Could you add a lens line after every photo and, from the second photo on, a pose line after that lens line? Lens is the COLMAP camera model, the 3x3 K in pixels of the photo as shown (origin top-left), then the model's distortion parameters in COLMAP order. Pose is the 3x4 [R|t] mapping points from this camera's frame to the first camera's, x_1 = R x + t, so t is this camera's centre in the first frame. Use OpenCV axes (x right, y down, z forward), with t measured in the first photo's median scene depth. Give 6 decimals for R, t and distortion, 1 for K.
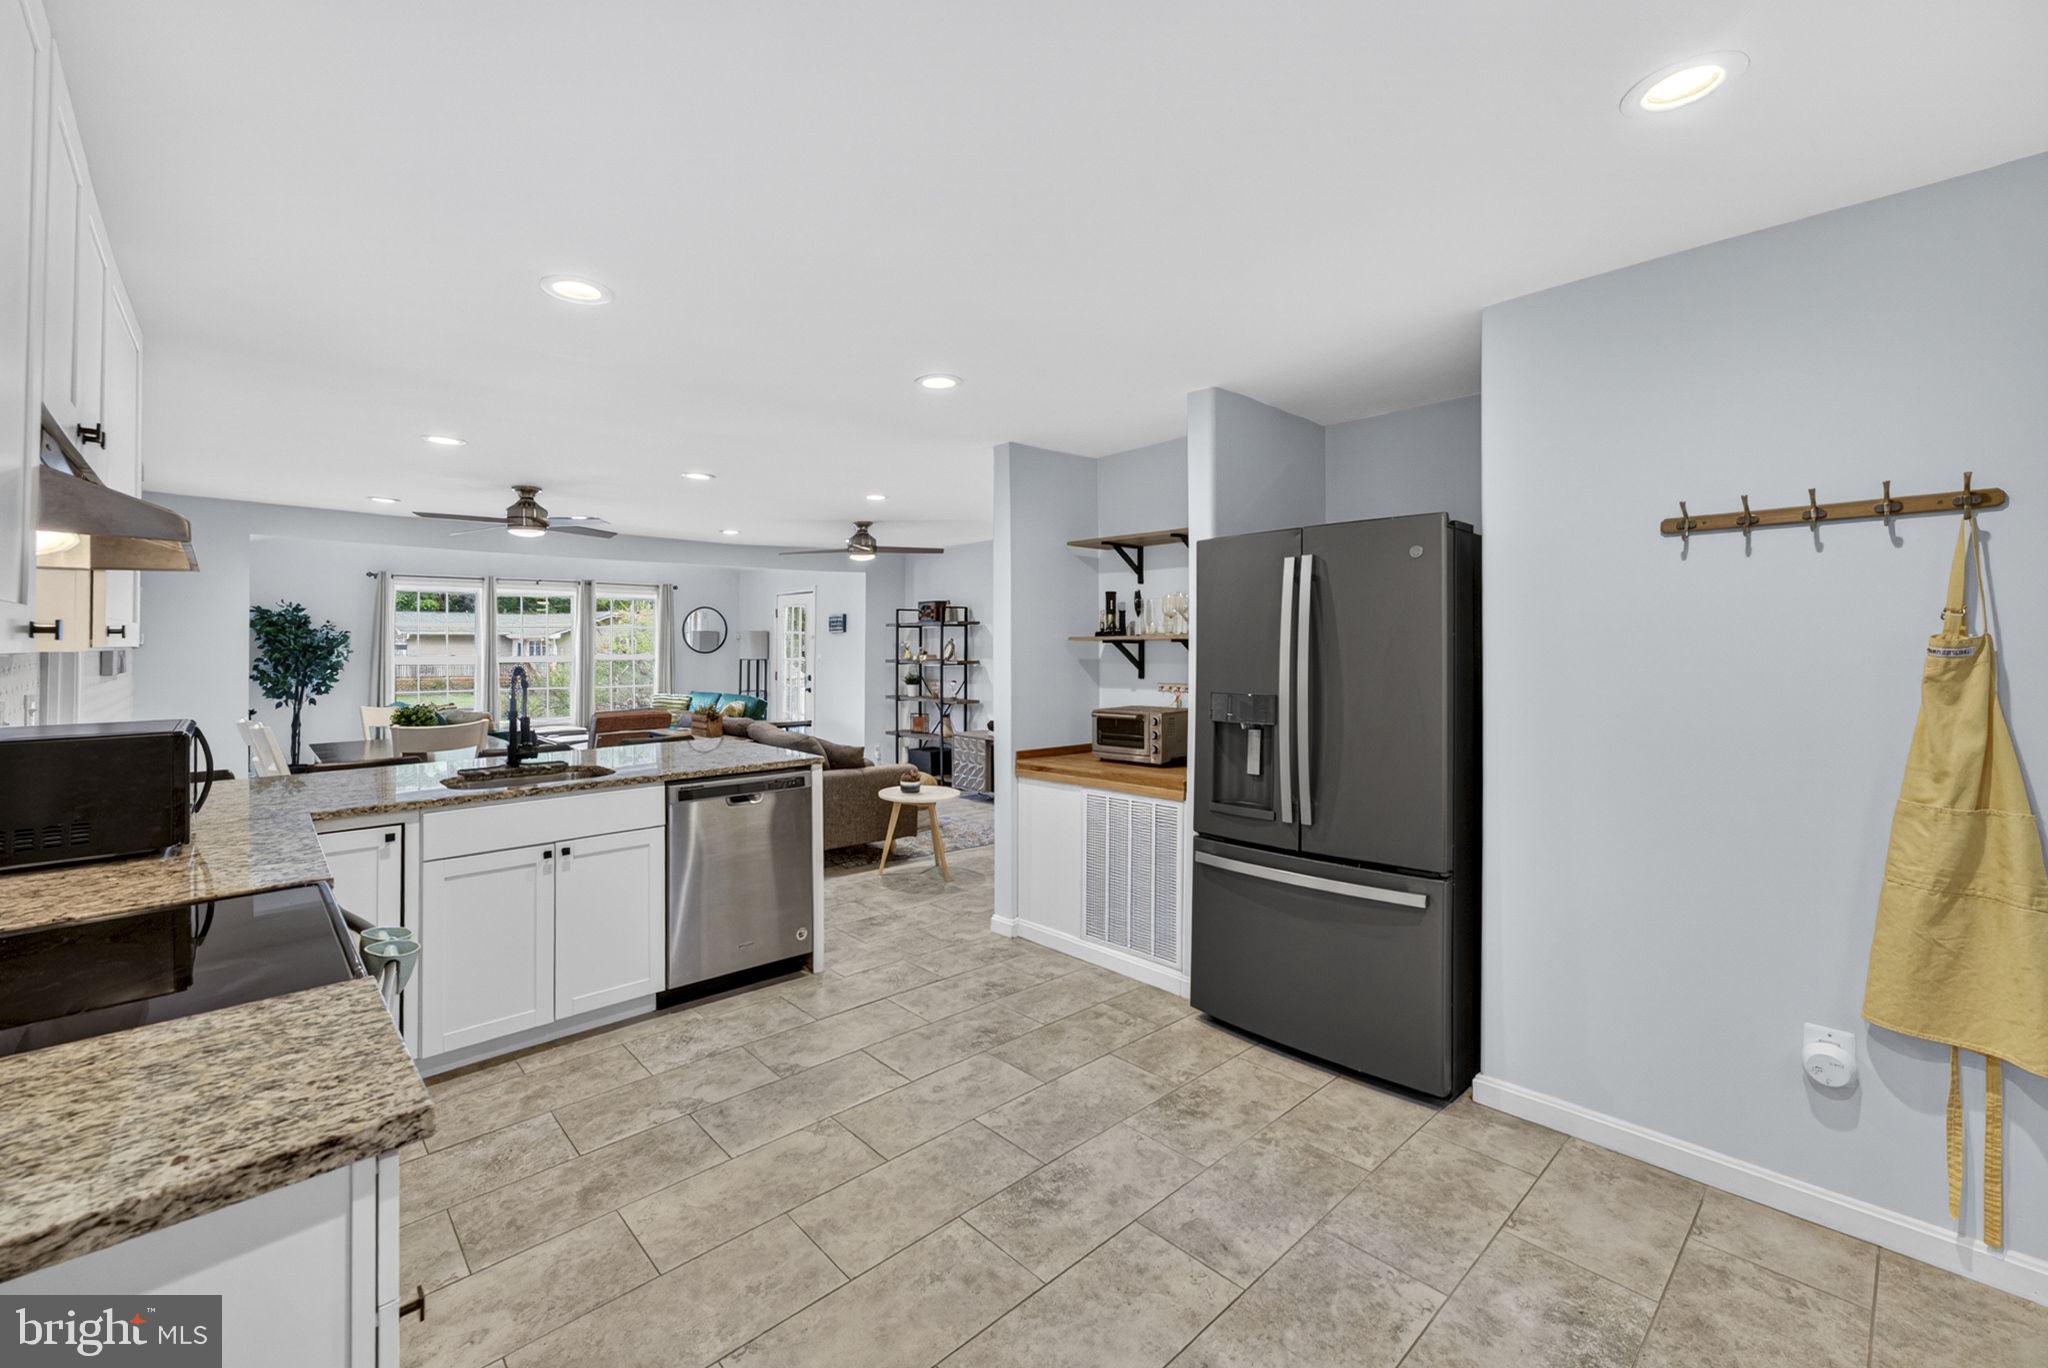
lens RADIAL K [[837.5, 0, 1031.5], [0, 837.5, 645.7], [0, 0, 1]] dist [0.000799, 0.000198]
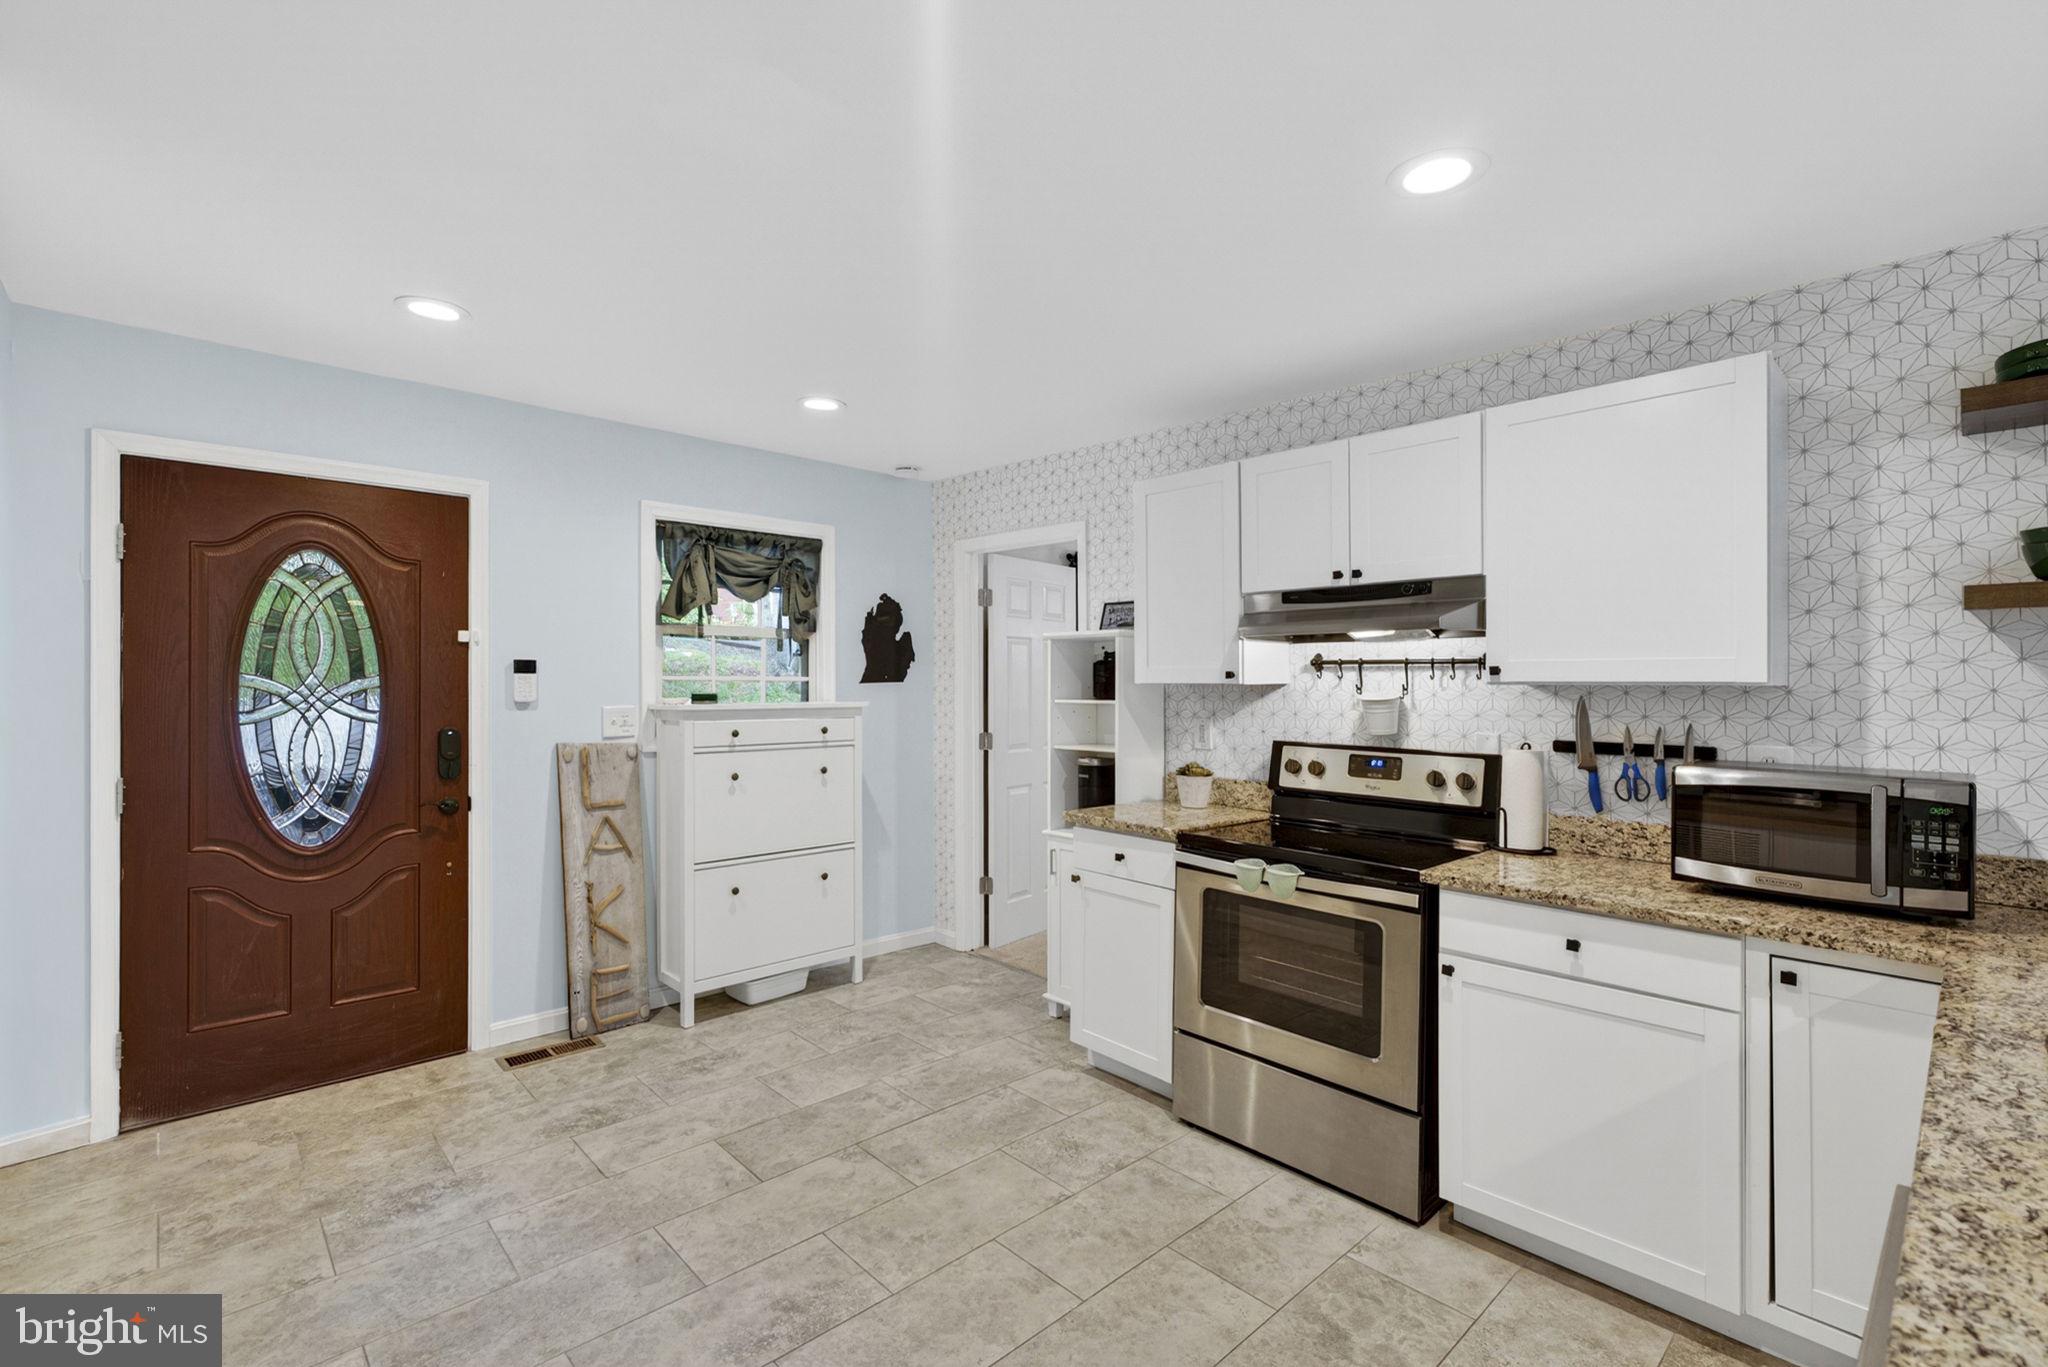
lens RADIAL K [[919.7, 0, 1034.9], [0, 919.7, 680.3], [0, 0, 1]] dist [-0.010774, -0.000219]
pose [[-0.999875, -0.004490, -0.015188, -0.119564], [-0.004449, 0.999986, -0.002782, 0.003220], [0.015200, -0.002714, -0.999881, 1.074047]]
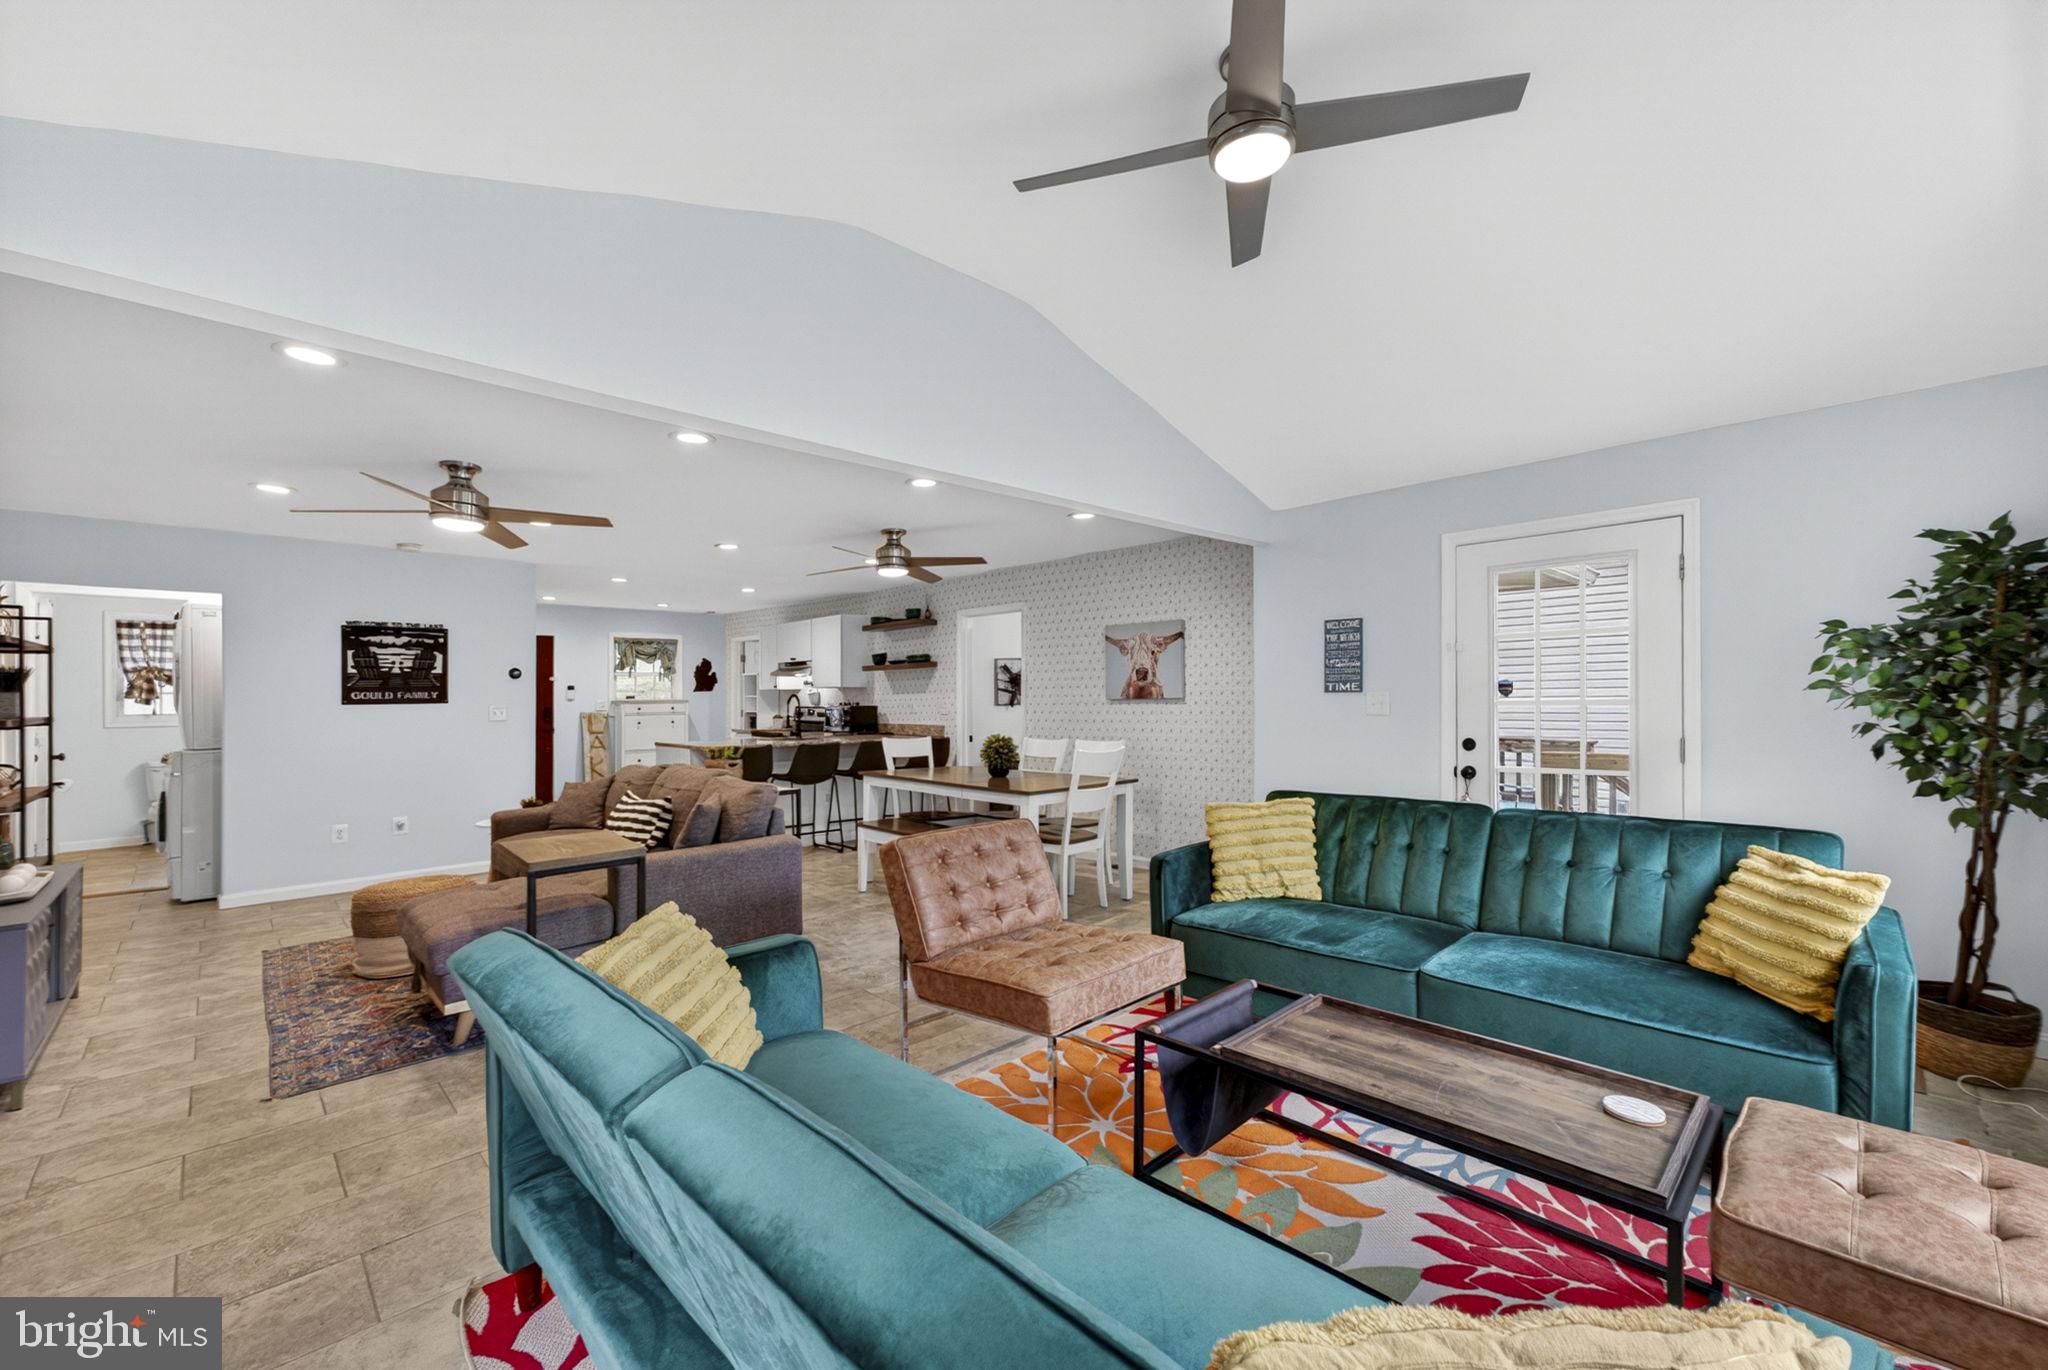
lens RADIAL K [[823.8, 0, 1024.0], [0, 823.8, 685.0], [0, 0, 1]] dist [-0.042848, 0.019519]
pose [[-0.999873, 0.011788, -0.010738, -1.080599], [0.011939, 0.999829, -0.014098, 0.035560], [0.010570, -0.014224, -0.999843, 2.832275]]
